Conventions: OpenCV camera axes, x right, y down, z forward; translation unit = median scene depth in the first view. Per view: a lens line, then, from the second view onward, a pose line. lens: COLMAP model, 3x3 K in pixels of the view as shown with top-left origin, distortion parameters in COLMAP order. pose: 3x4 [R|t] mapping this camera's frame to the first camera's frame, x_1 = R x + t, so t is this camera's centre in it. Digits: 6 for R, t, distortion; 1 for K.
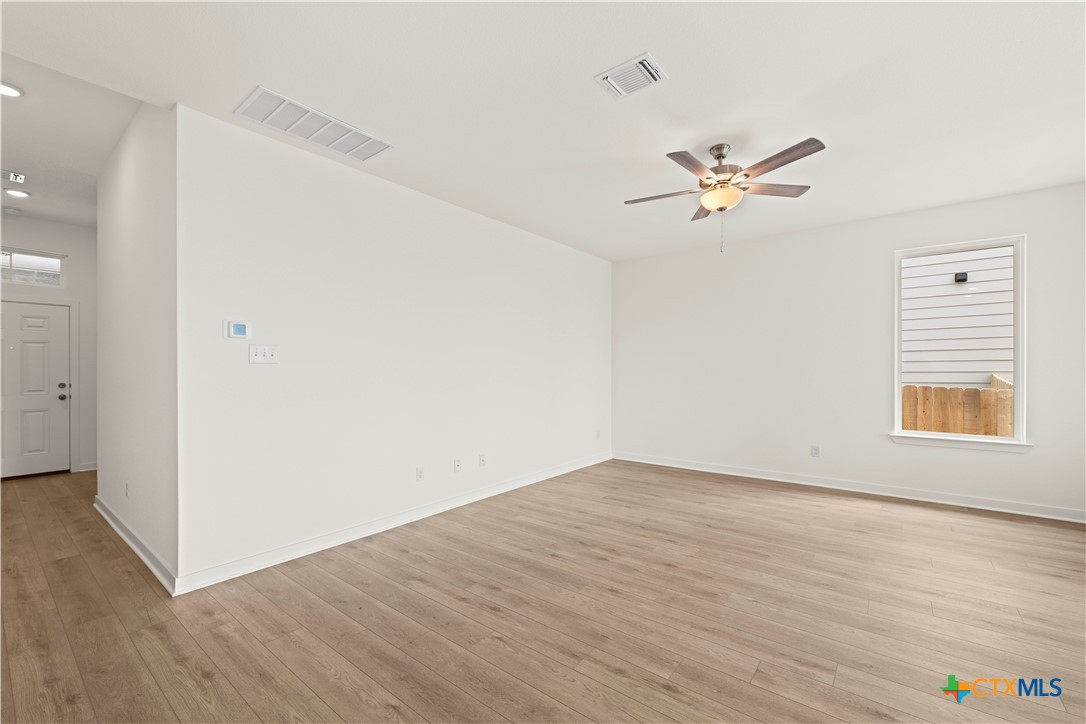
lens RADIAL K [[449.0, 0, 553.3], [0, 449.0, 366.6], [0, 0, 1]] dist [0.001557, -0.000751]
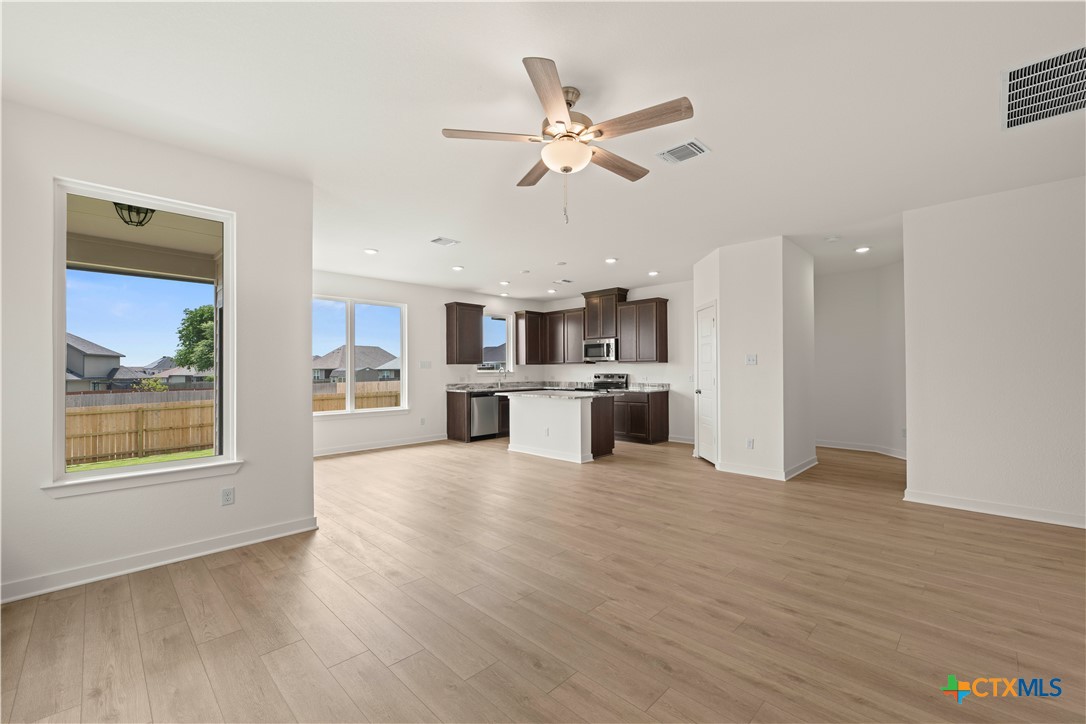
lens RADIAL K [[449.0, 0, 546.3], [0, 449.0, 365.7], [0, 0, 1]] dist [0.001557, -0.000751]
pose [[-0.991901, 0.009269, 0.126671, 0.295175], [0.007265, 0.999841, -0.016266, 0.008903], [-0.126802, -0.015214, -0.991811, 1.698358]]
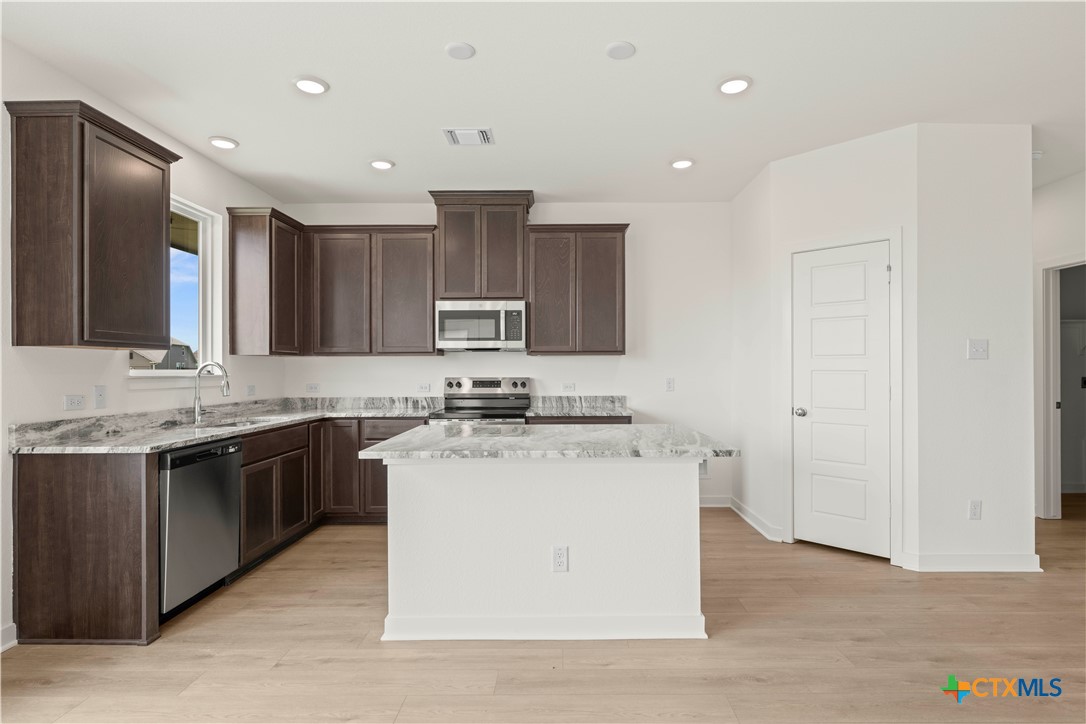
lens RADIAL K [[568.2, 0, 554.0], [0, 568.2, 364.6], [0, 0, 1]] dist [0.003847, 0.000755]
pose [[-0.797341, 0.002271, -0.603524, 1.054084], [0.011266, 0.999875, -0.011120, -0.000179], [0.603424, -0.015666, -0.797267, 0.362378]]
